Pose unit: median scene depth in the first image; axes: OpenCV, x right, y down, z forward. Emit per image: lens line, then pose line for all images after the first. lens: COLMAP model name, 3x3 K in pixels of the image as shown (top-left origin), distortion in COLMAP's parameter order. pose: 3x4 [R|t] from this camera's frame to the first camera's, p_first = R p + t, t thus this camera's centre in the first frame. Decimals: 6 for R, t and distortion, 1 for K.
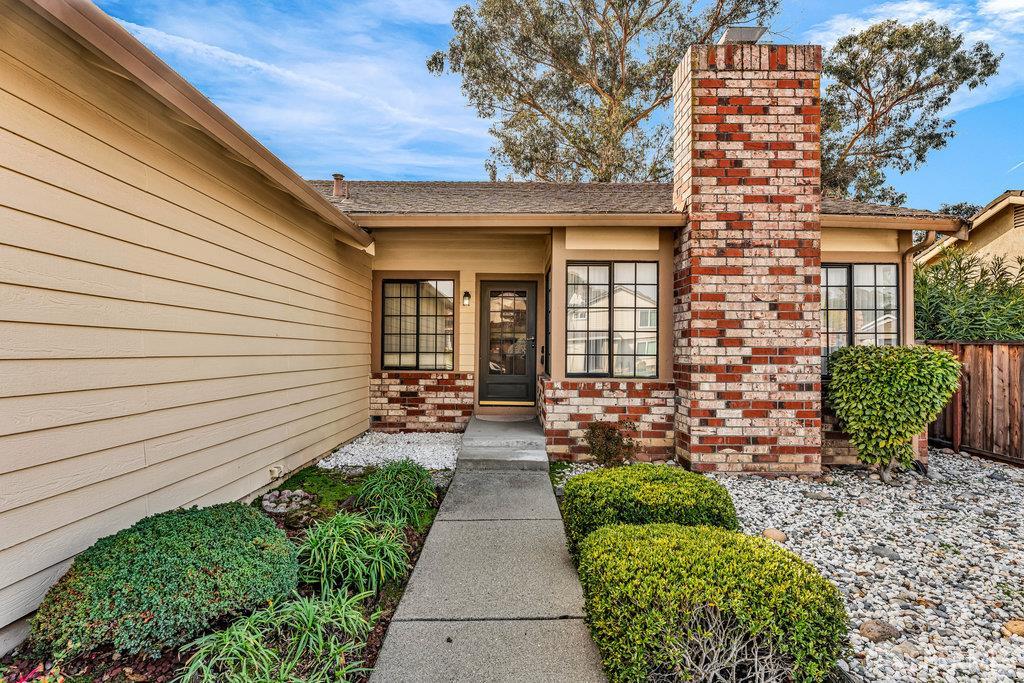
lens RADIAL K [[413.4, 0, 512.0], [0, 413.4, 341.5], [0, 0, 1]] dist [-0.001794, -0.000428]
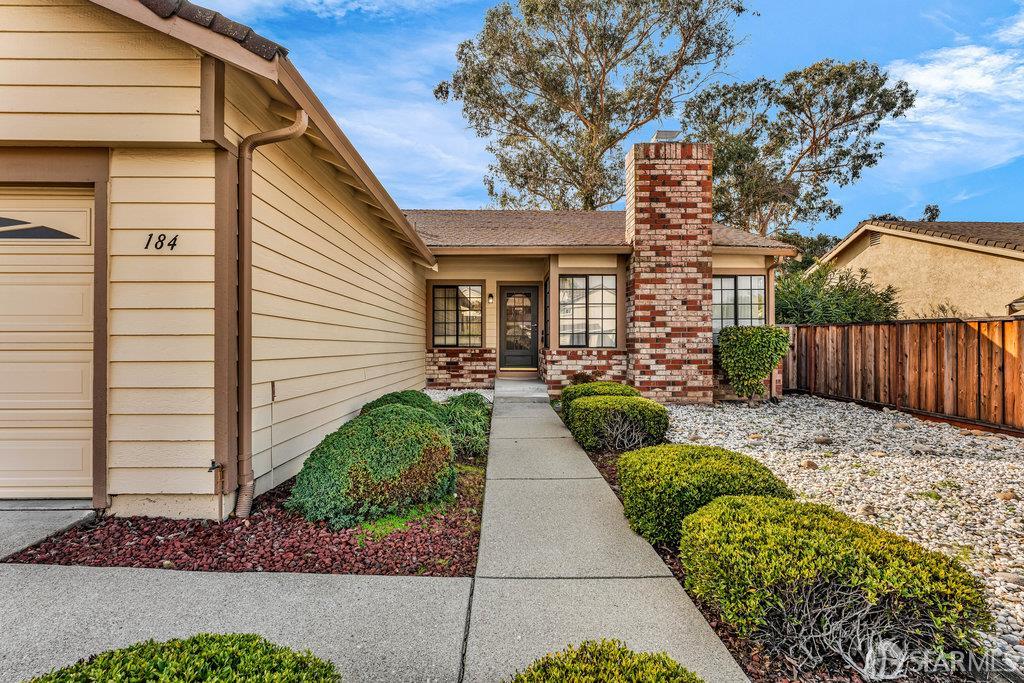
lens RADIAL K [[413.4, 0, 512.0], [0, 413.4, 341.5], [0, 0, 1]] dist [-0.001794, -0.000428]
pose [[0.999546, -0.008423, 0.028929, -0.105194], [0.008181, 0.999931, 0.008457, 0.051307], [-0.028998, -0.008216, 0.999546, -0.632786]]
